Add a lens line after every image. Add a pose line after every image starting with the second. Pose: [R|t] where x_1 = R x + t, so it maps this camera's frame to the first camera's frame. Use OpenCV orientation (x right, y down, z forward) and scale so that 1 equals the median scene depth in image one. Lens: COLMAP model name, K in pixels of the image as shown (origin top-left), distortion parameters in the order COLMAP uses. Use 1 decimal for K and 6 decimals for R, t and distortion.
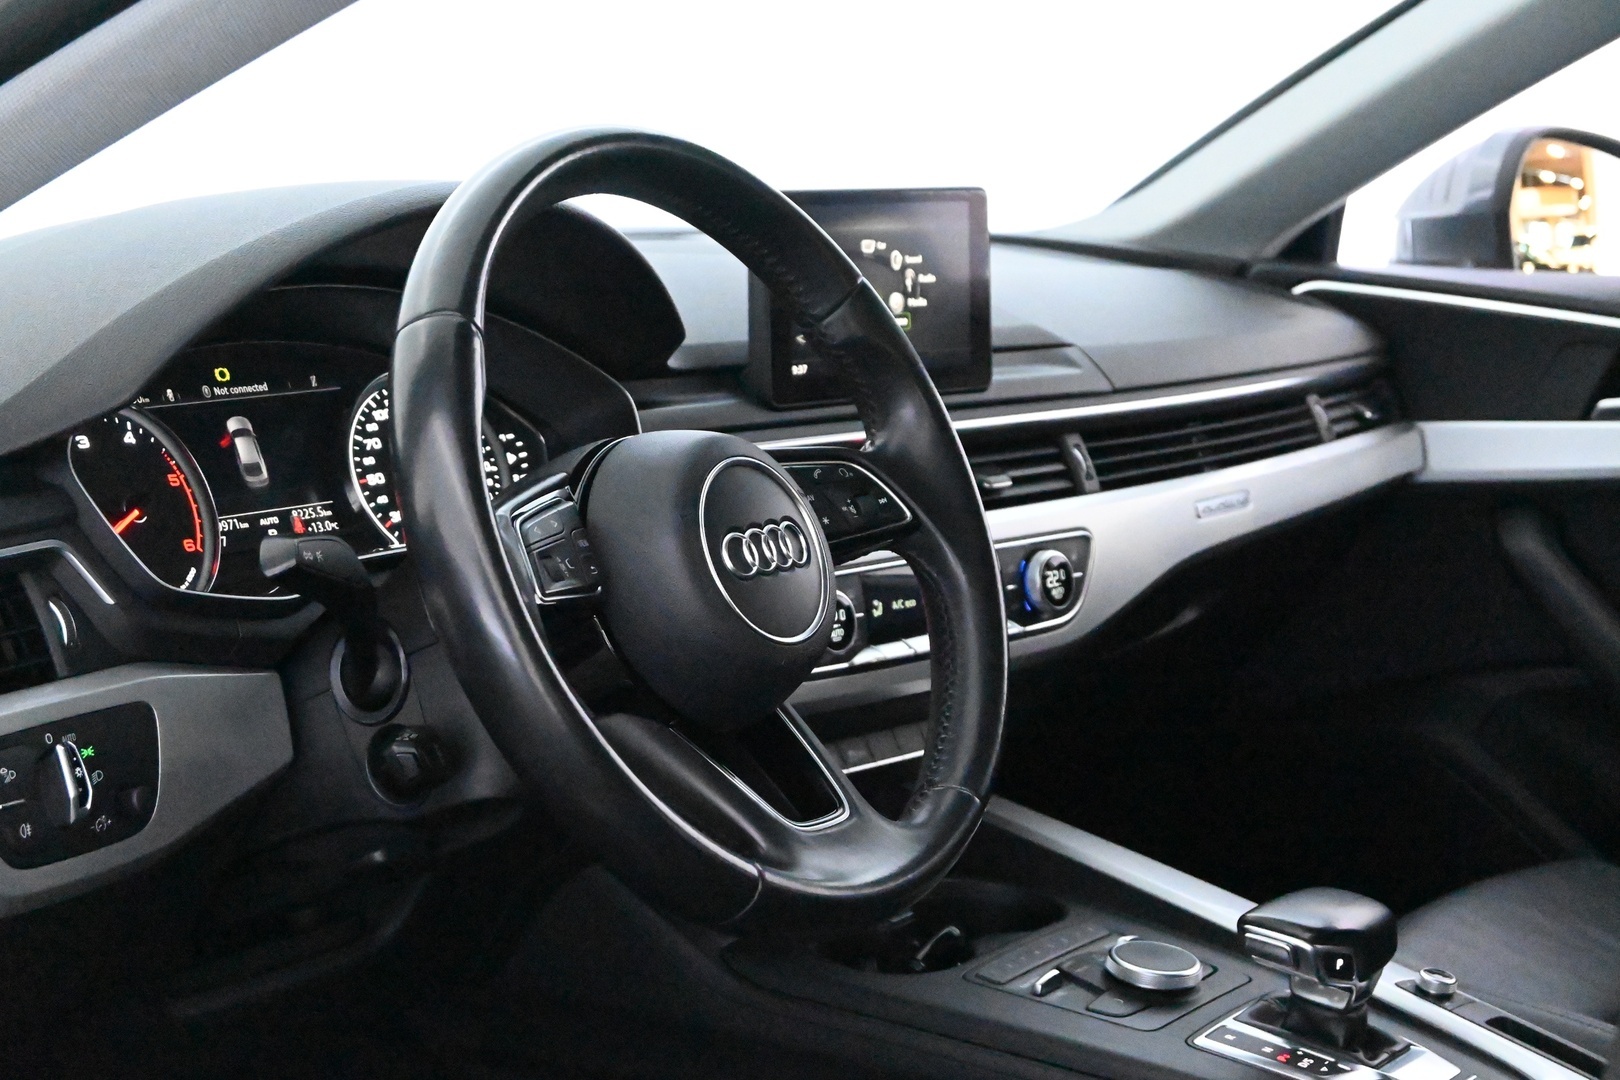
lens RADIAL K [[3202.4, 0, 810.0], [0, 3202.4, 540.0], [0, 0, 1]] dist [0.035547, 0.038018]
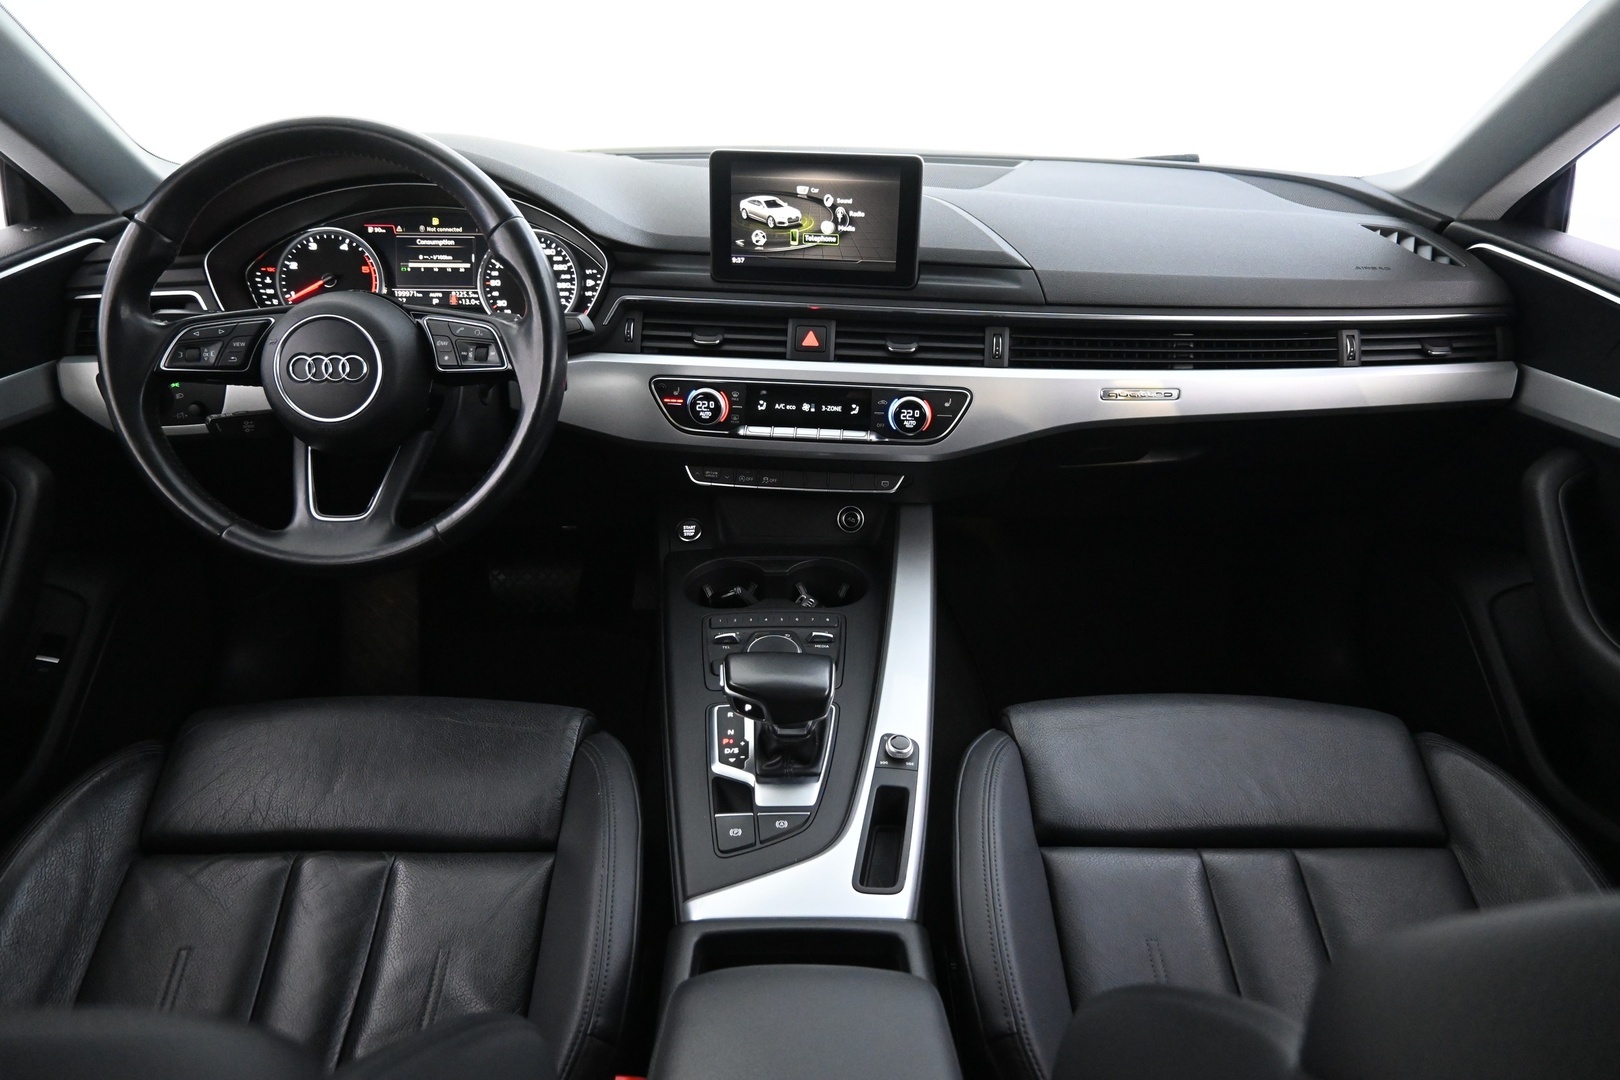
lens RADIAL K [[1089.9, 0, 810.0], [0, 1089.9, 540.0], [0, 0, 1]] dist [-0.008894, -0.003620]
pose [[0.587918, 0.356006, -0.726369, 0.491793], [-0.122557, 0.926784, 0.355037, -0.124392], [0.799583, -0.119711, 0.588504, 0.654550]]
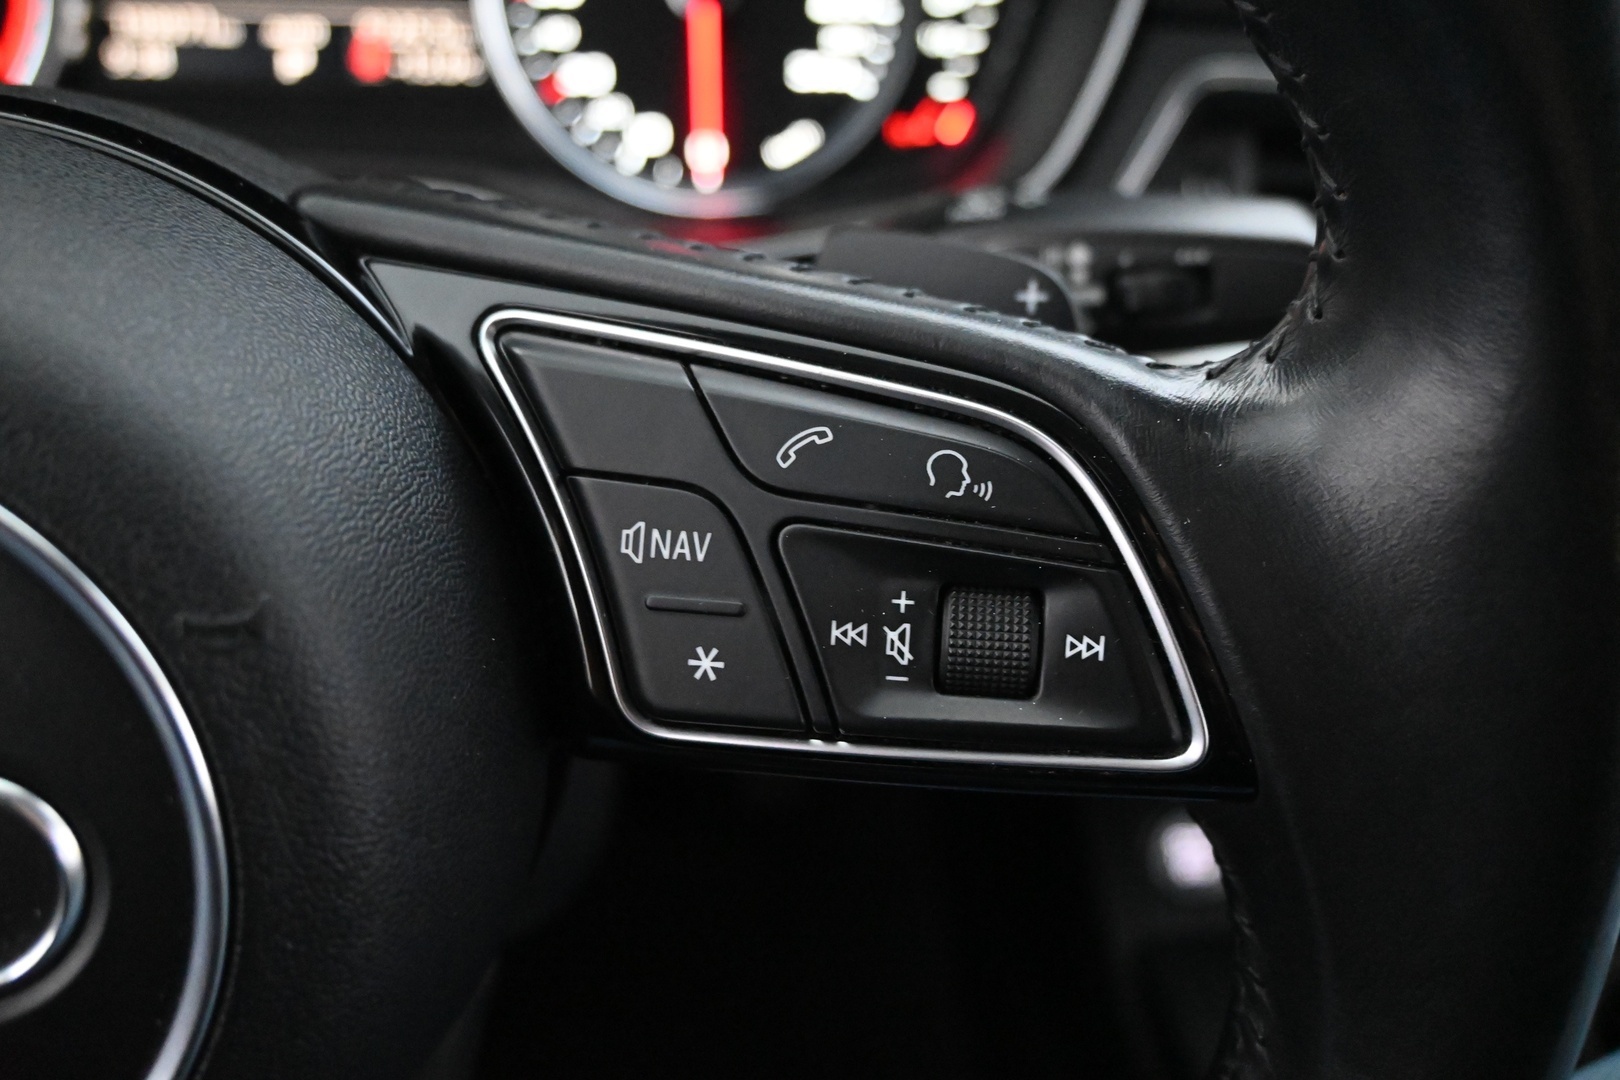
lens RADIAL K [[1498.1, 0, 810.0], [0, 1498.1, 540.0], [0, 0, 1]] dist [-0.009336, 0.001797]
pose [[0.667477, 0.458368, -0.586833, 0.056386], [-0.171275, 0.861463, 0.478065, -0.054752], [0.724665, -0.218587, 0.653514, 0.772018]]
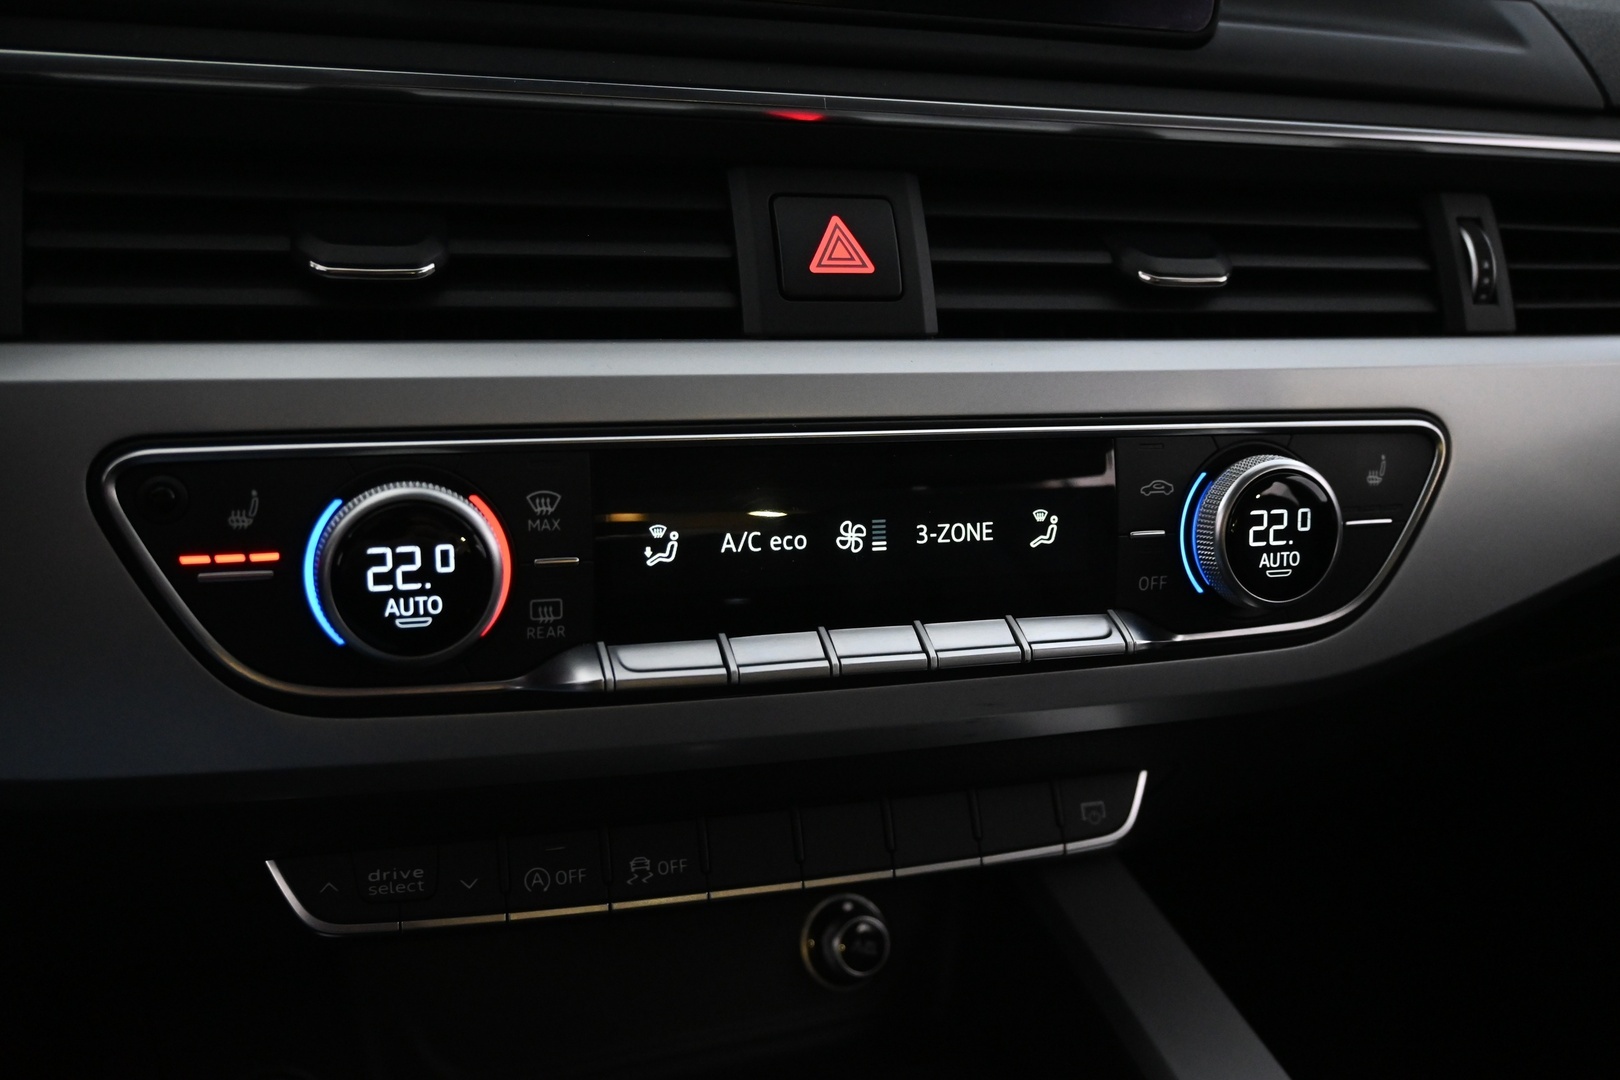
lens RADIAL K [[1569.4, 0, 810.0], [0, 1569.4, 540.0], [0, 0, 1]] dist [-0.000960, -0.012229]
pose [[0.863438, 0.171780, -0.474307, 0.124865], [-0.113442, 0.982272, 0.149238, -0.009503], [0.491534, -0.075052, 0.867618, 0.836698]]
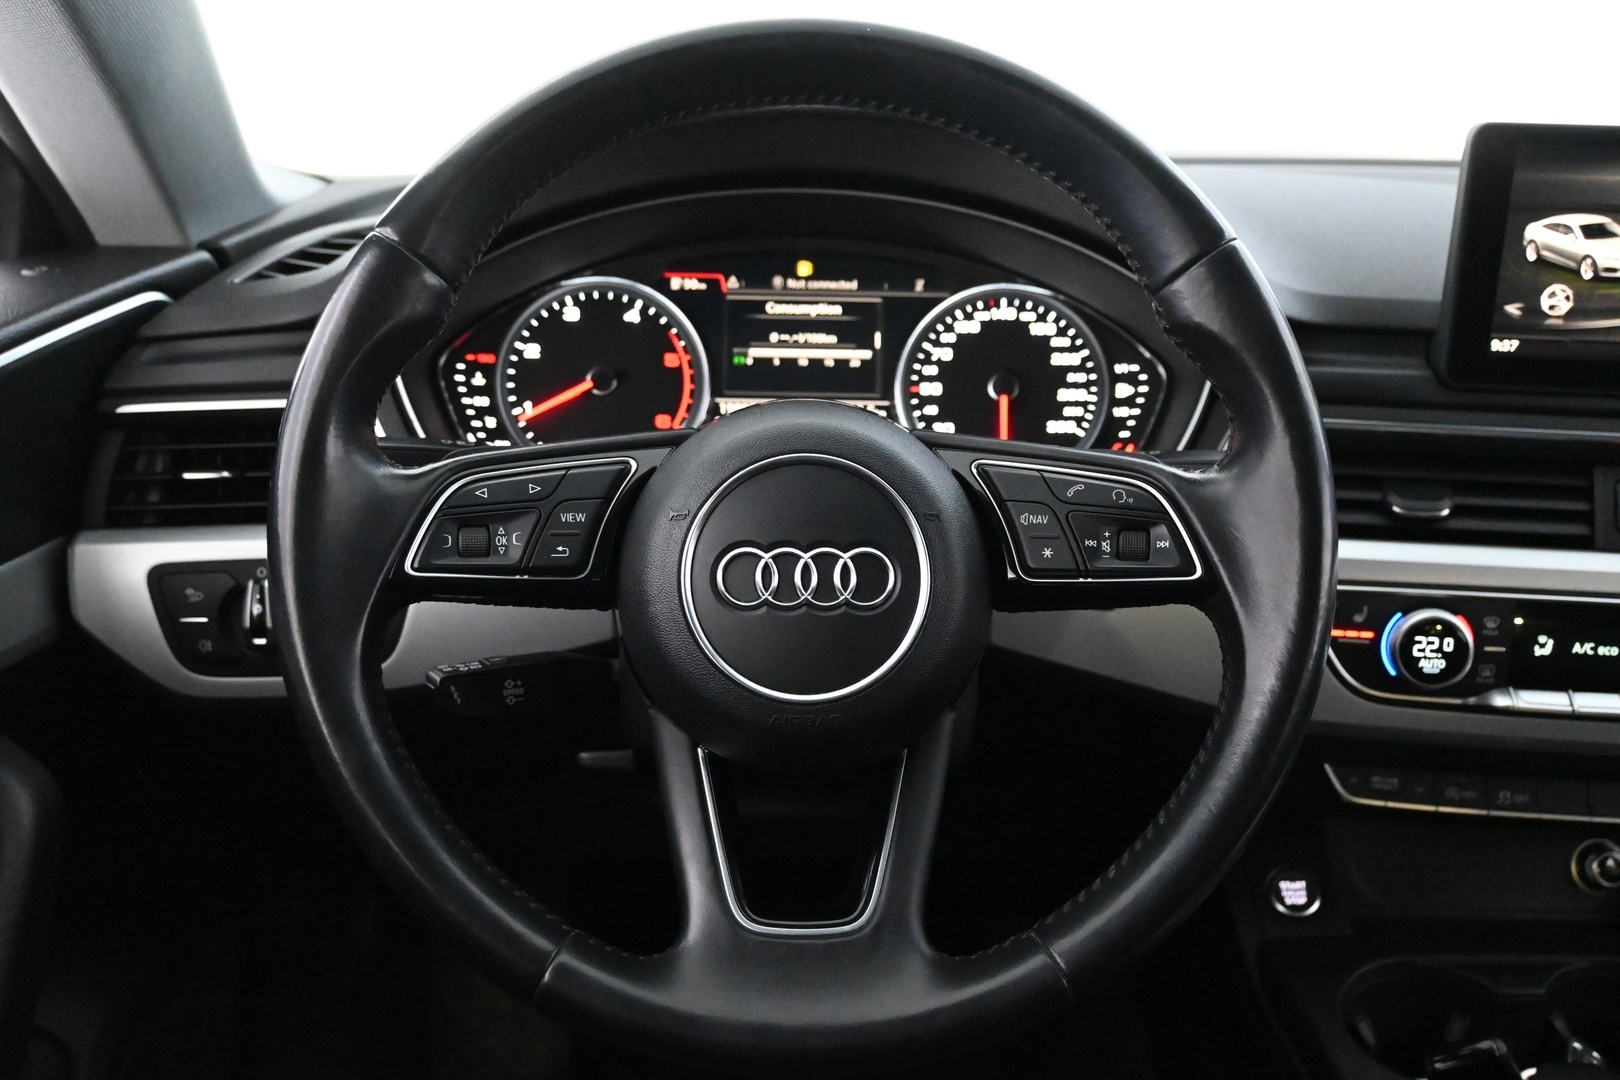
lens RADIAL K [[1569.4, 0, 810.0], [0, 1569.4, 540.0], [0, 0, 1]] dist [-0.000960, -0.012229]
pose [[0.577212, 0.253515, -0.776245, 0.217400], [-0.127892, 0.966923, 0.220689, -0.069831], [0.806517, -0.028108, 0.590542, 0.602140]]
